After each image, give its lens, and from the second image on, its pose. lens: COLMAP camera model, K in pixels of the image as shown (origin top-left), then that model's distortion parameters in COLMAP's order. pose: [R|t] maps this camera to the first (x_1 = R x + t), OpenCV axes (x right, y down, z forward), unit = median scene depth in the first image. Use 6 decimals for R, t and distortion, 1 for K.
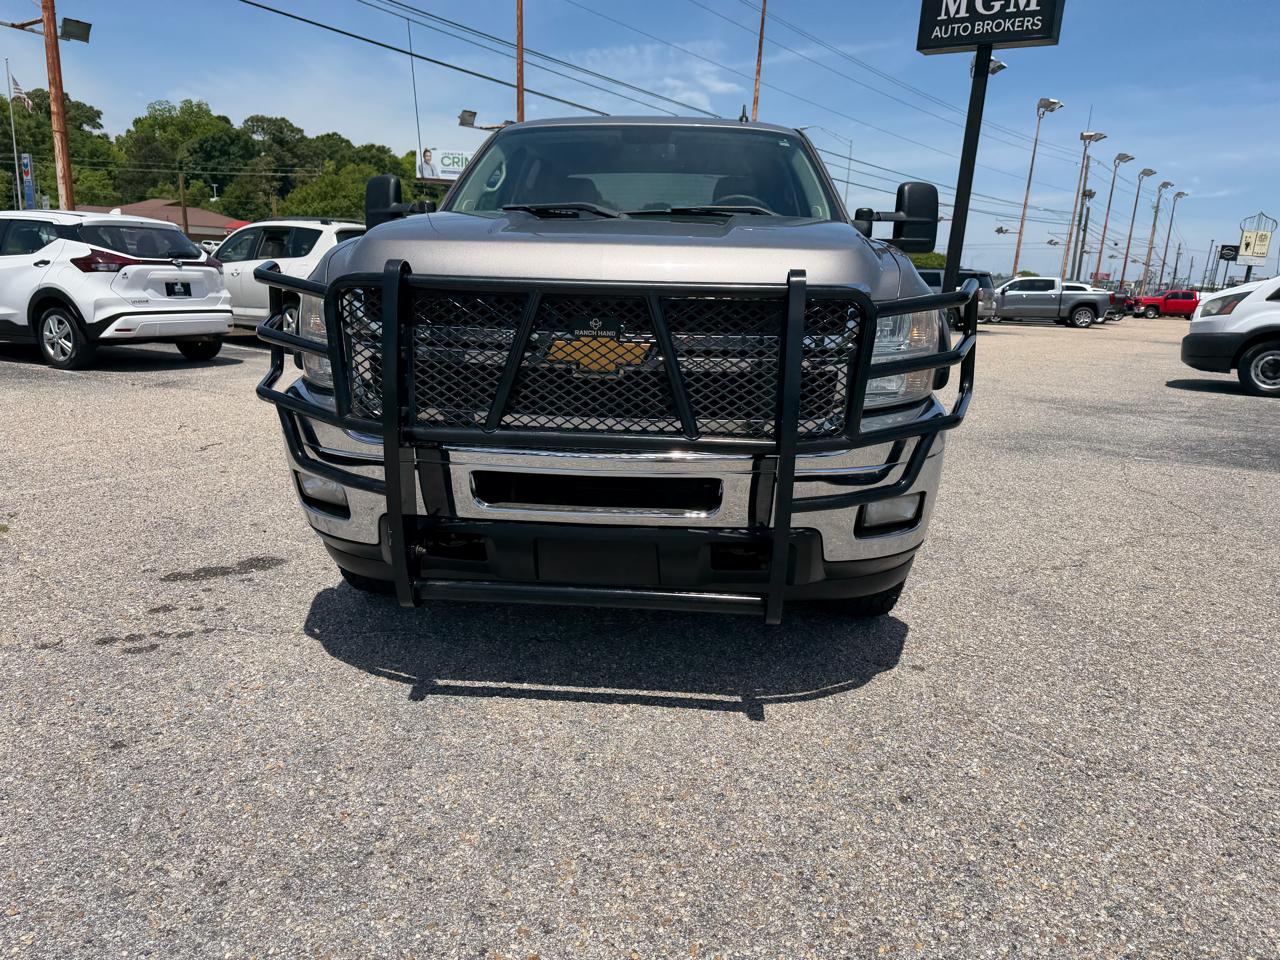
lens RADIAL K [[903.4, 0, 634.1], [0, 903.4, 476.6], [0, 0, 1]] dist [0.022135, -0.028179]
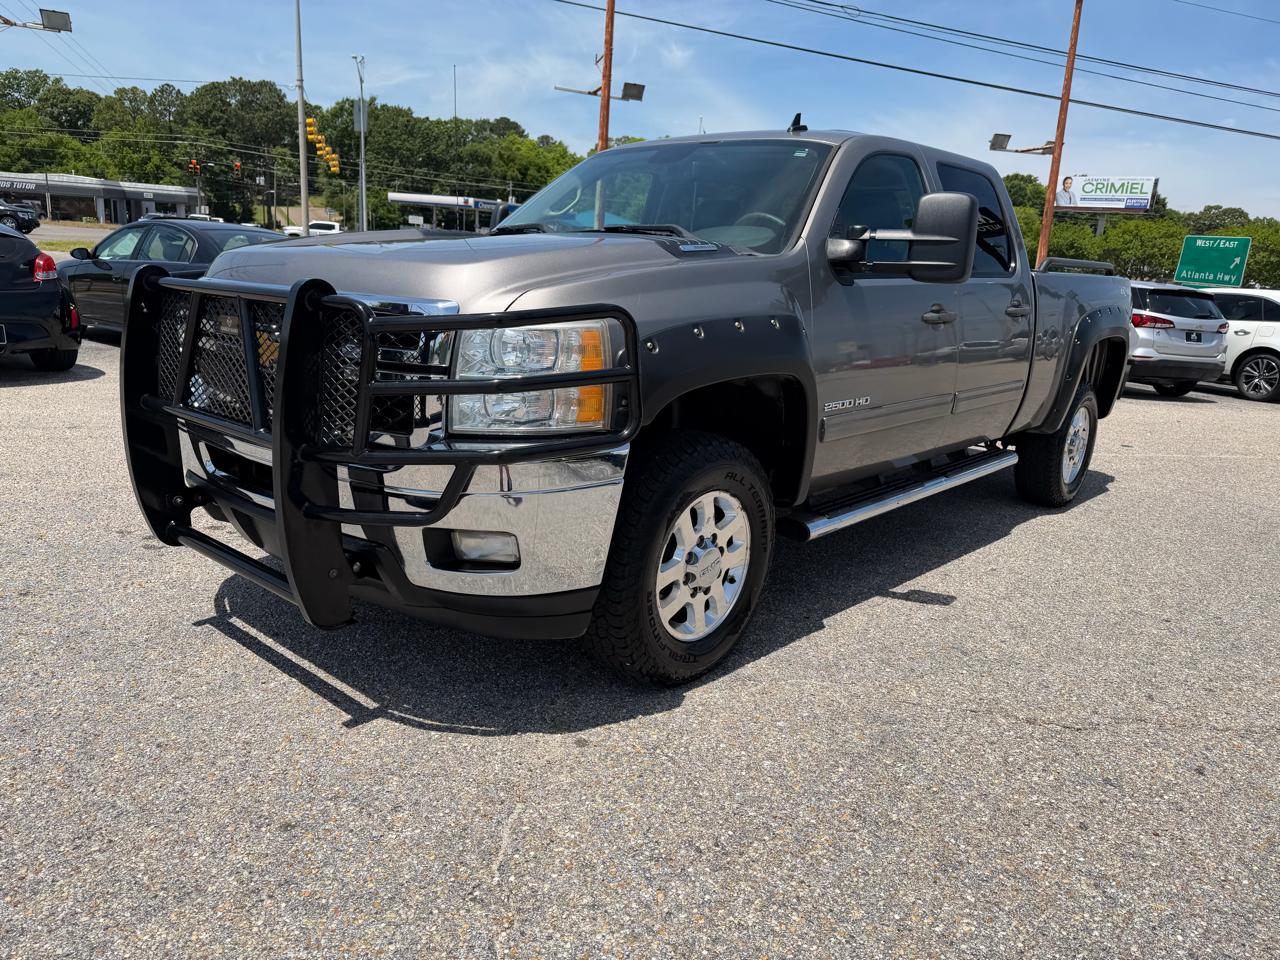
lens RADIAL K [[903.4, 0, 636.9], [0, 903.4, 476.8], [0, 0, 1]] dist [0.022135, -0.028179]
pose [[0.794227, 0.151162, -0.588518, 0.767942], [-0.169702, 0.985202, 0.024031, -0.067256], [0.583442, 0.080787, 0.808127, 0.283300]]
